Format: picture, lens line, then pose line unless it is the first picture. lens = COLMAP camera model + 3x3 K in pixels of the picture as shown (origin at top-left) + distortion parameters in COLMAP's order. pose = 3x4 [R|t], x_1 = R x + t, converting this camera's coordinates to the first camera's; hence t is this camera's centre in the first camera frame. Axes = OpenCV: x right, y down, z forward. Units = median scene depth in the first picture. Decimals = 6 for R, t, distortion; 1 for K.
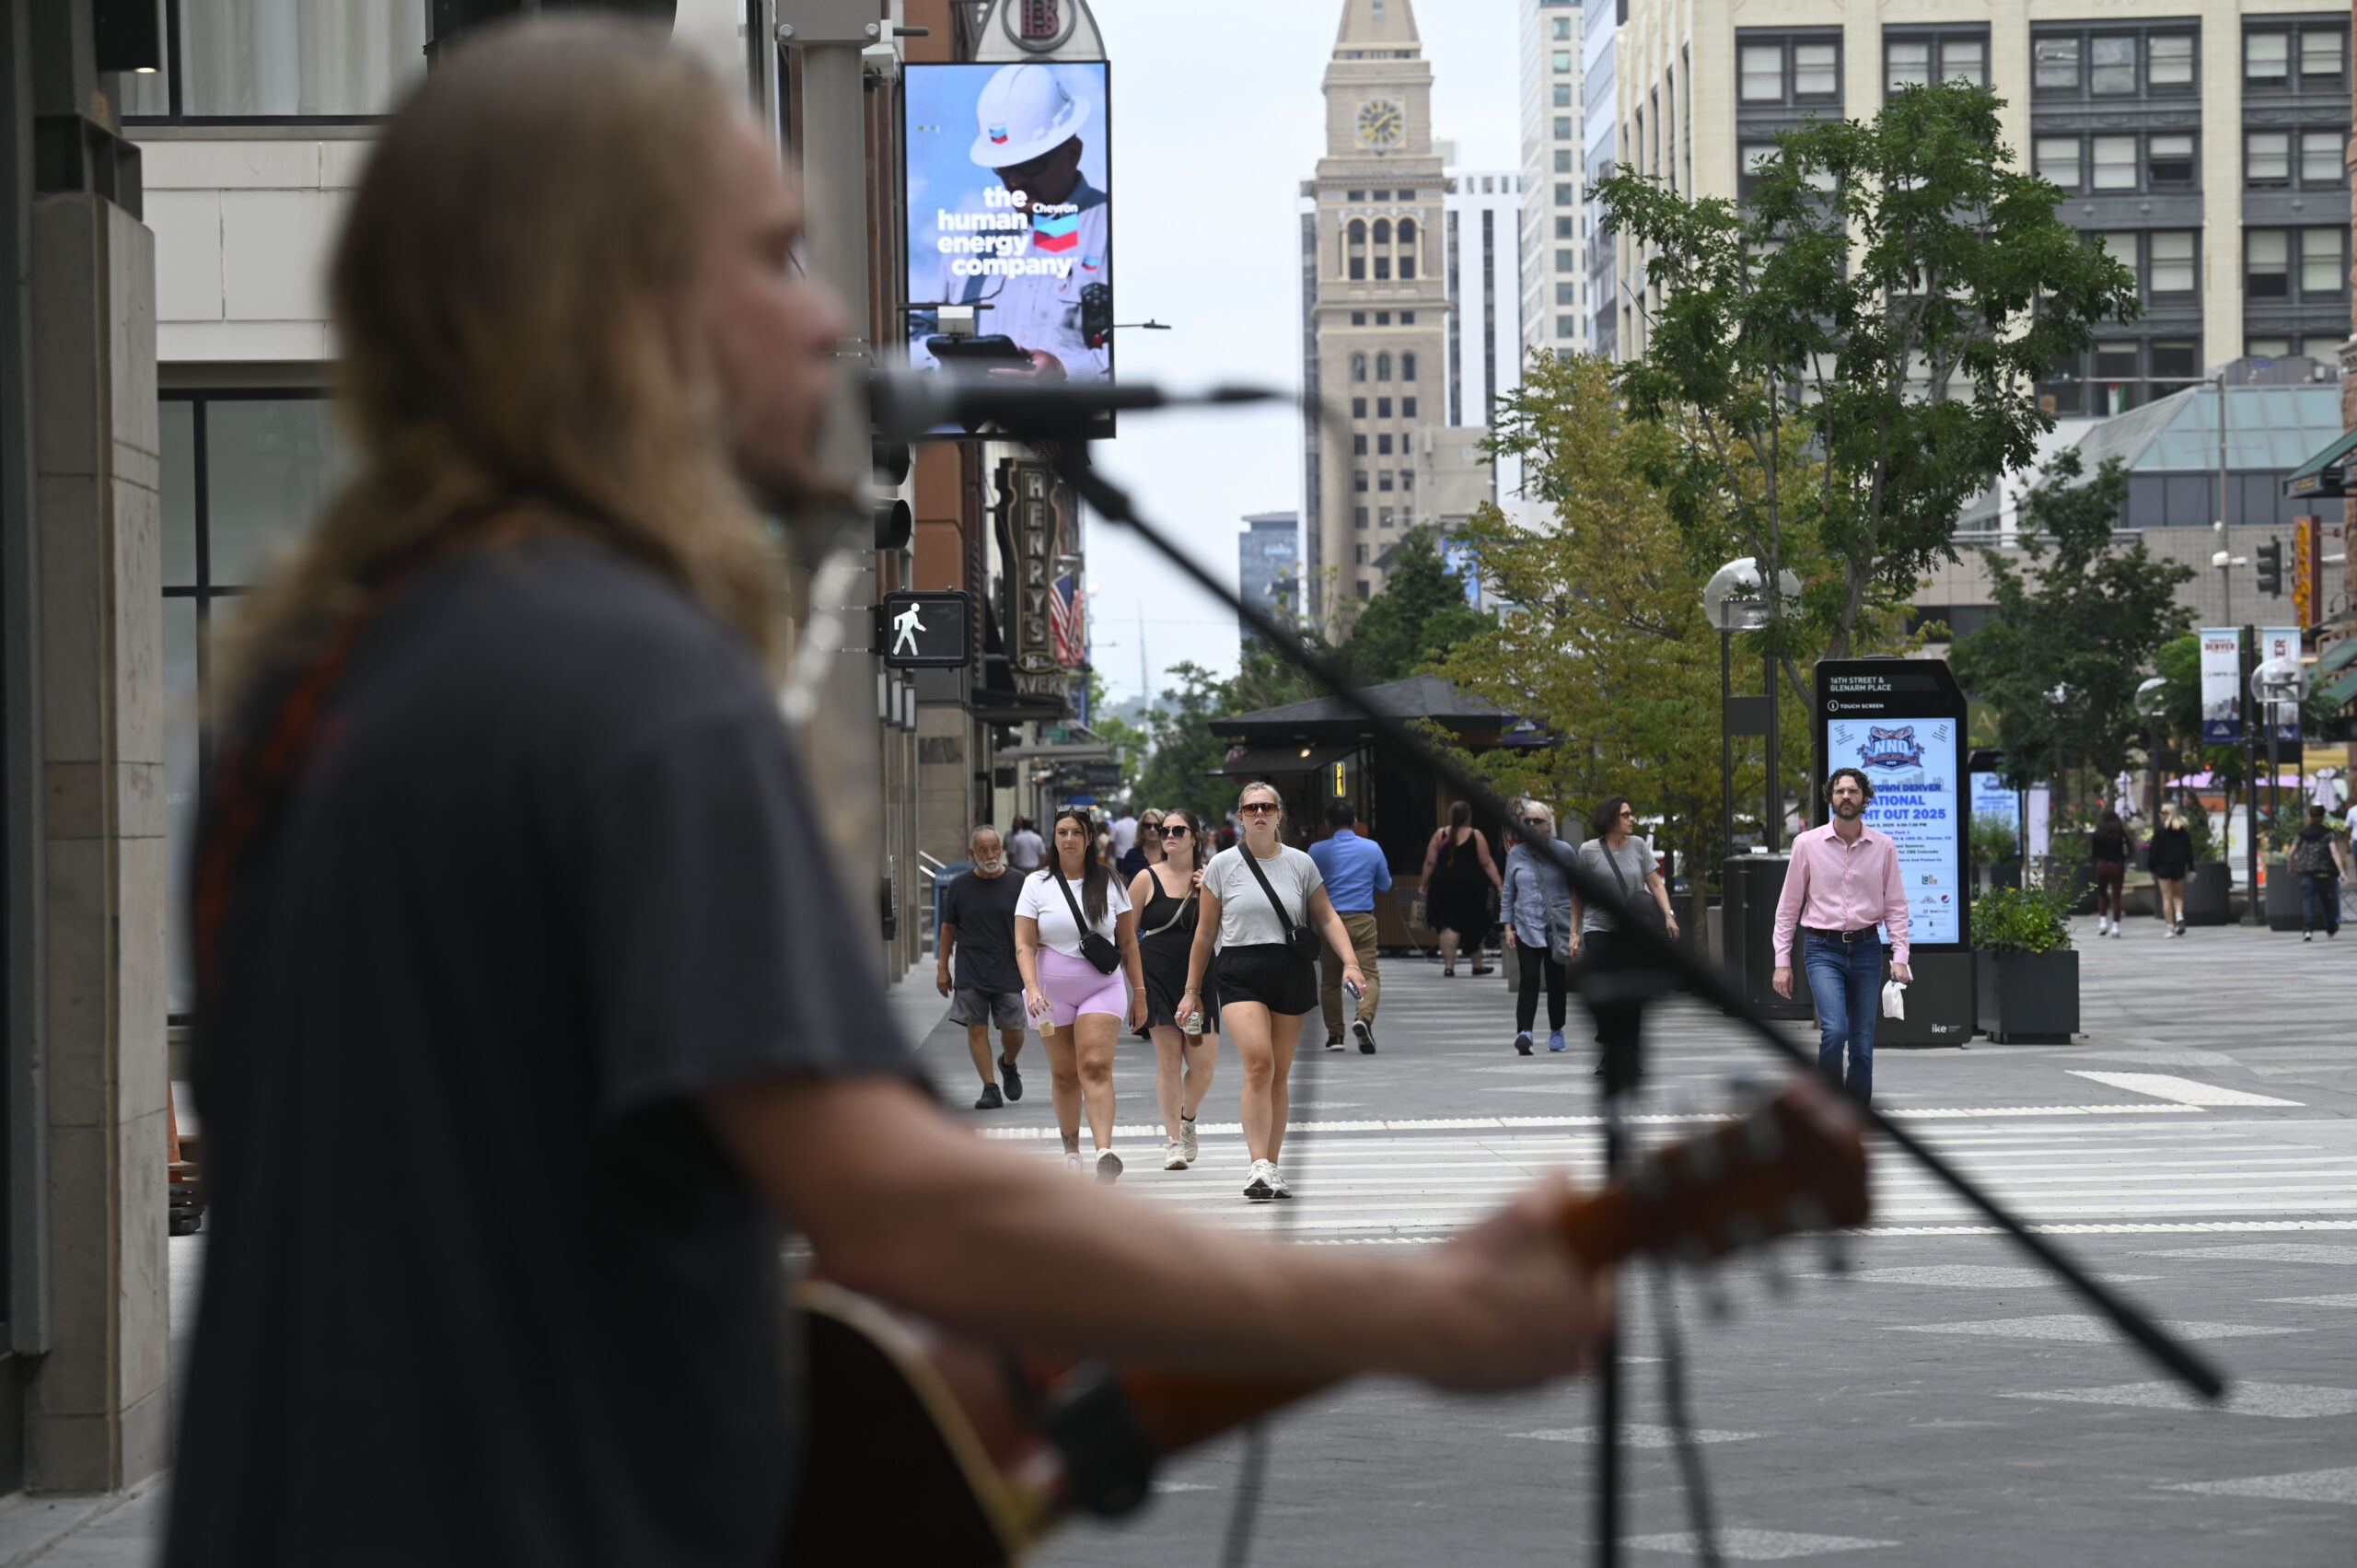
lens RADIAL K [[6973.5, 0, 1178.8], [0, 6973.5, 784.0], [0, 0, 1]] dist [0.221530, 0.000000]
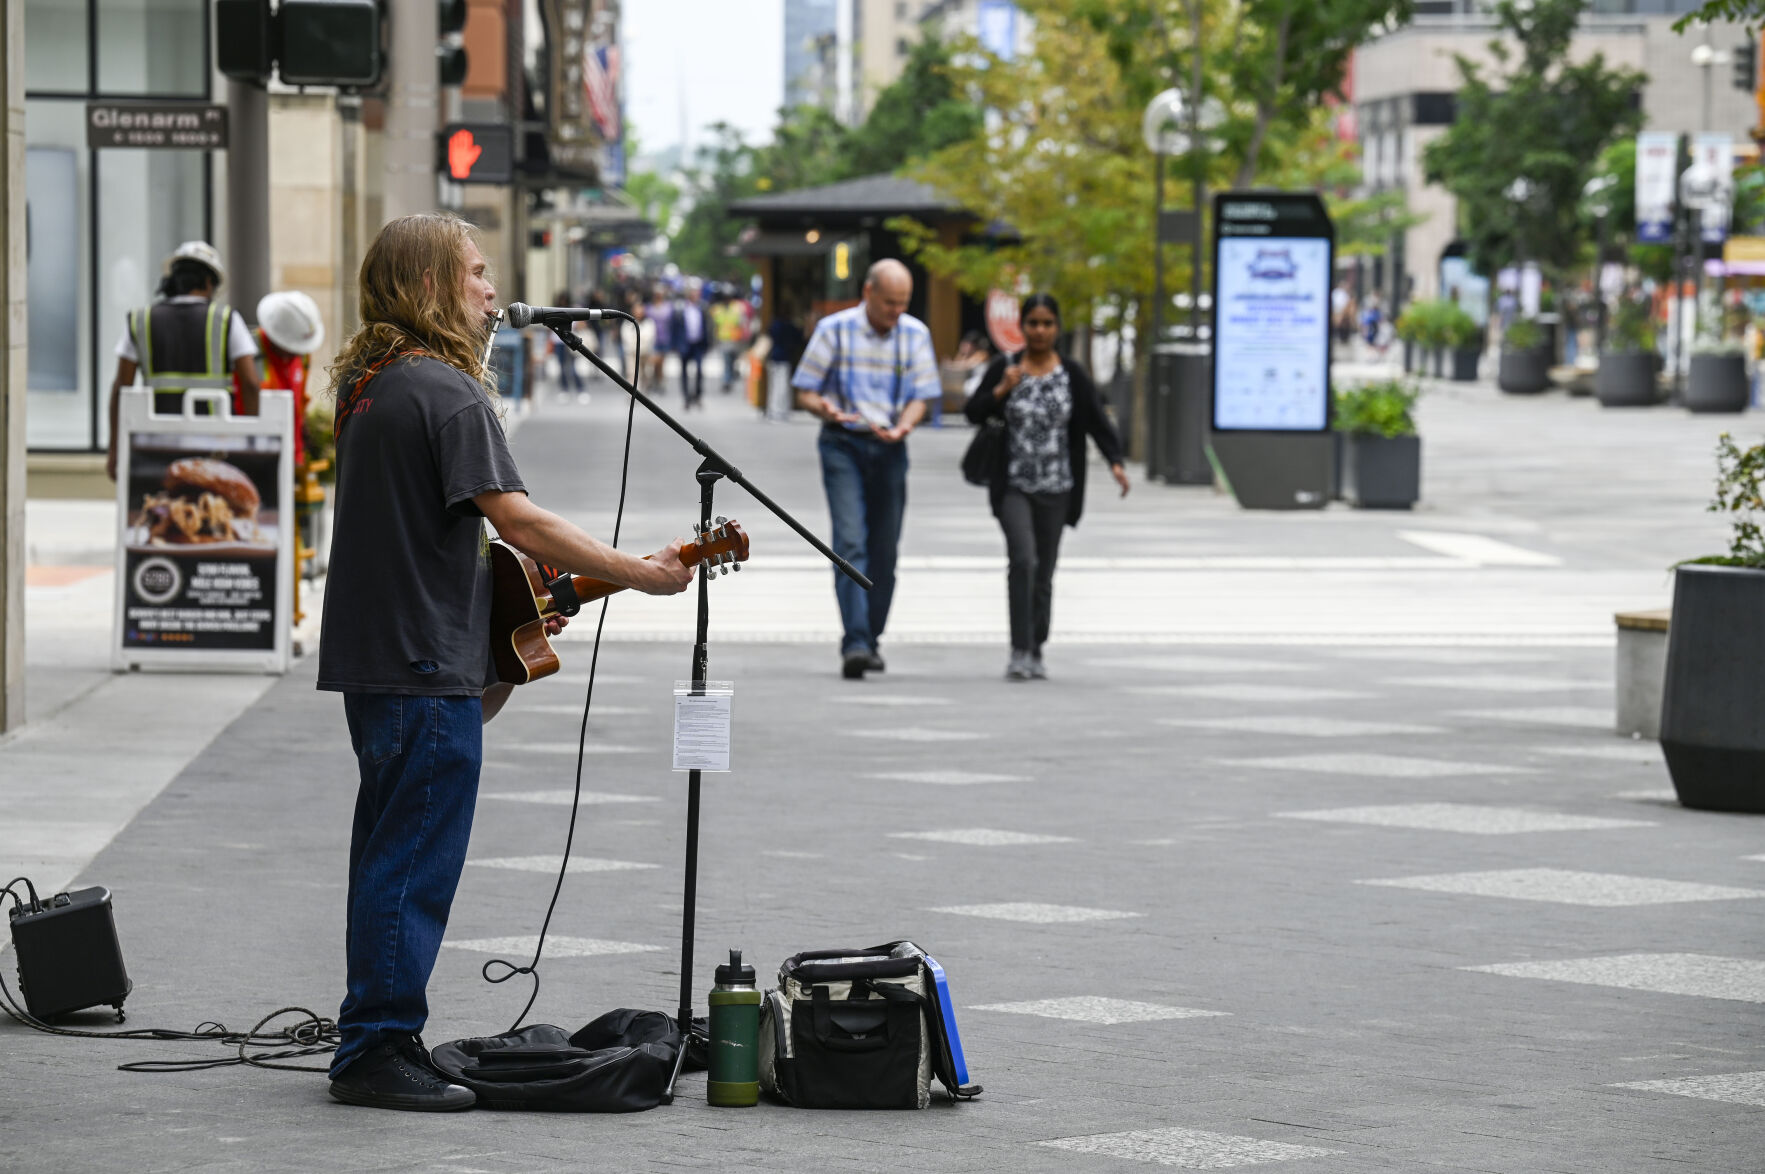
lens RADIAL K [[7102.7, 0, 882.2], [0, 7102.7, 588.3], [0, 0, 1]] dist [0.464780, 0.000000]
pose [[0.999440, 0.022894, 0.024390, 0.002623], [-0.024078, 0.998488, 0.049412, -0.004146], [-0.023222, -0.049971, 0.998481, -0.113253]]
